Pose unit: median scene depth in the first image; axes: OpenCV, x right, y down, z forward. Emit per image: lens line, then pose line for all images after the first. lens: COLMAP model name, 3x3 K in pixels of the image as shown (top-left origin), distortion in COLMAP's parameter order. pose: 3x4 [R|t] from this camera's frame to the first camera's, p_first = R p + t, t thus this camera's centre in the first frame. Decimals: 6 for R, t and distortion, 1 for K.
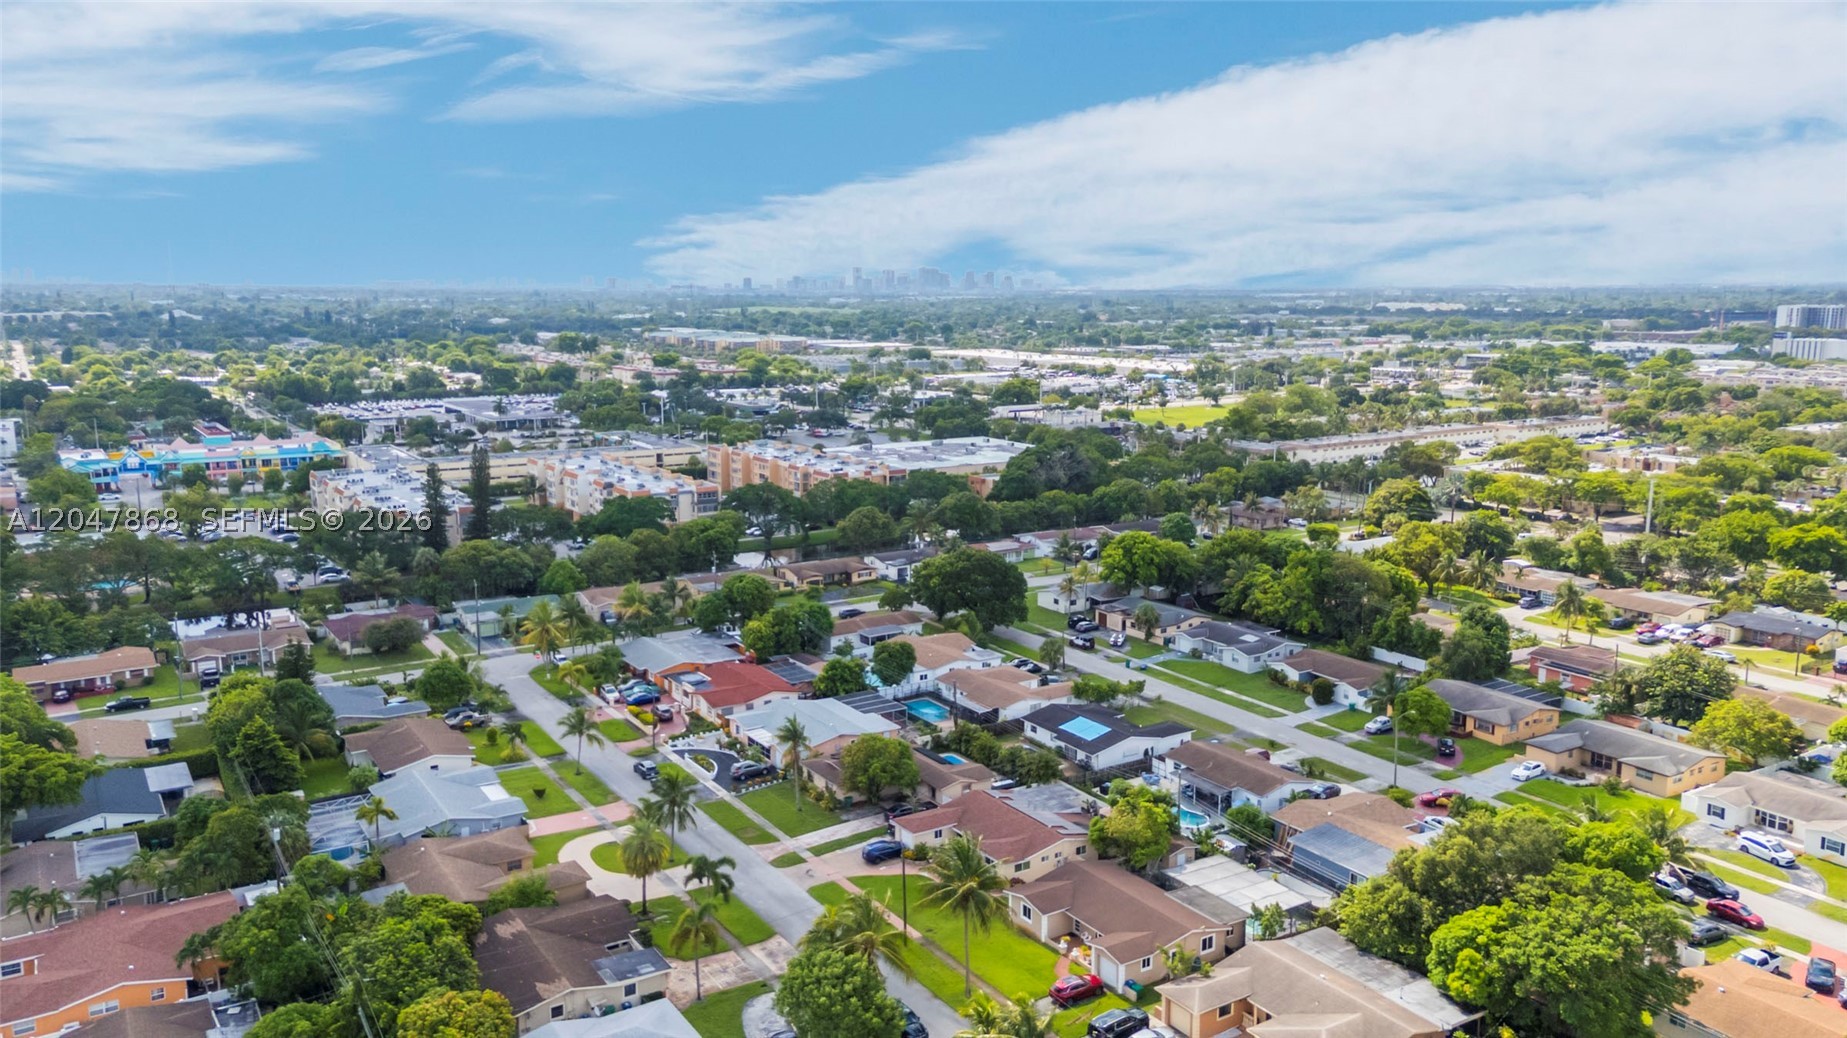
lens RADIAL K [[1367.3, 0, 923.5], [0, 1367.3, 519.0], [0, 0, 1]] dist [0.079267, 0.000473]
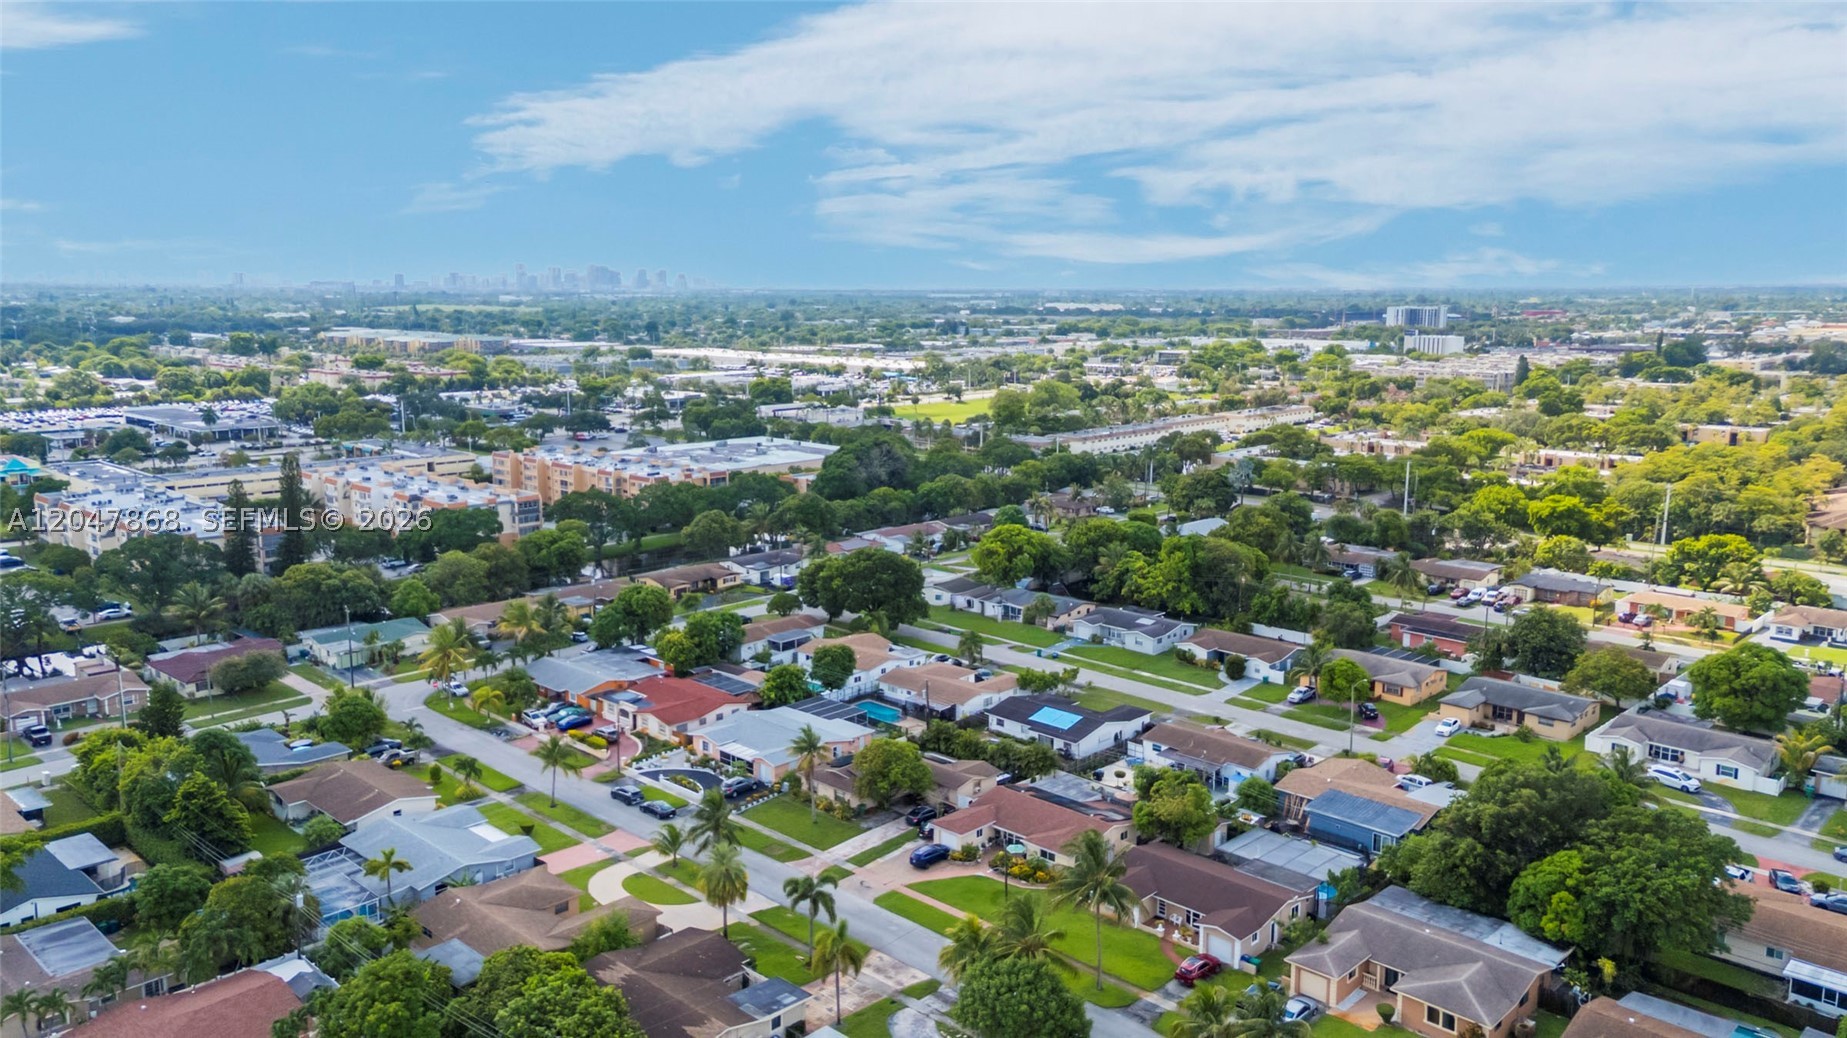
lens RADIAL K [[1357.4, 0, 923.5], [0, 1357.4, 519.0], [0, 0, 1]] dist [0.077326, -0.000613]
pose [[0.971921, -0.038388, 0.232153, -0.175953], [0.037998, 0.999259, 0.006155, -0.004634], [-0.232217, 0.002839, 0.972660, 0.030774]]
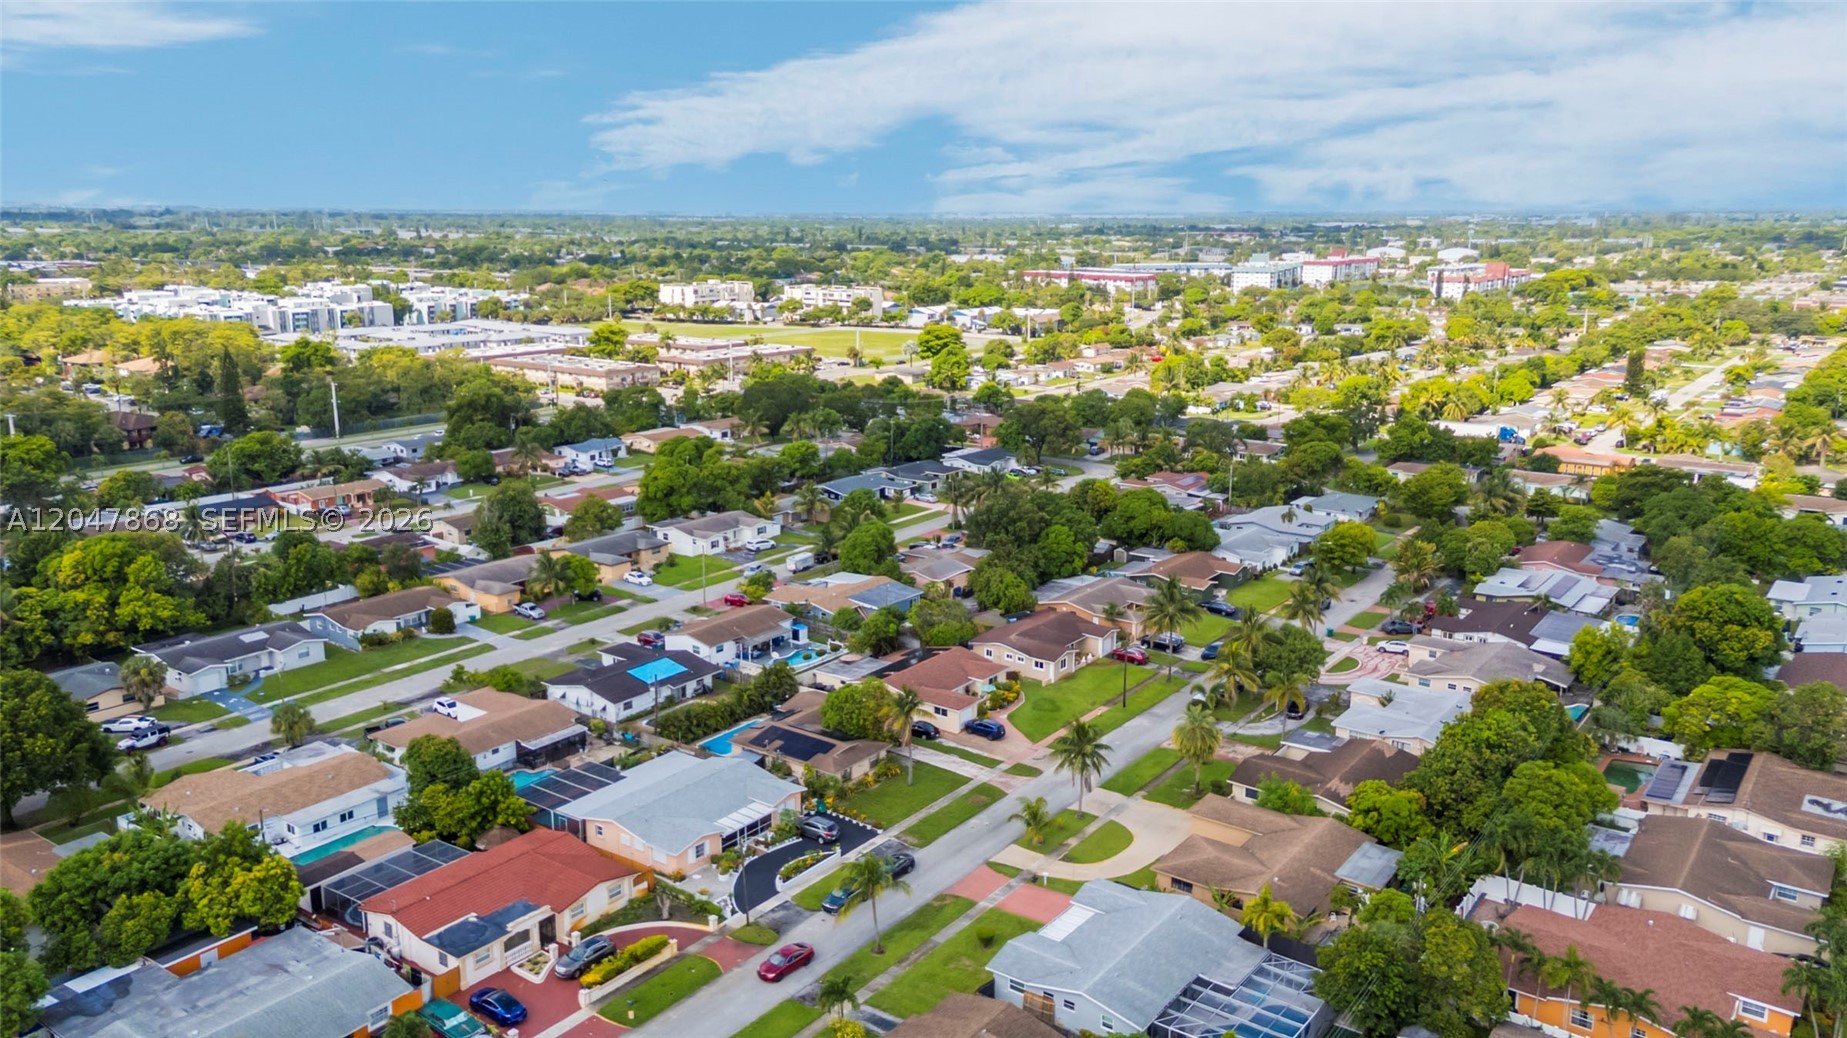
lens RADIAL K [[1367.3, 0, 923.5], [0, 1367.3, 519.0], [0, 0, 1]] dist [0.079267, 0.000473]
pose [[-0.359613, -0.207140, 0.909820, -0.658753], [0.155041, 0.948231, 0.277166, -0.149480], [-0.920131, 0.240732, -0.308881, 0.929294]]
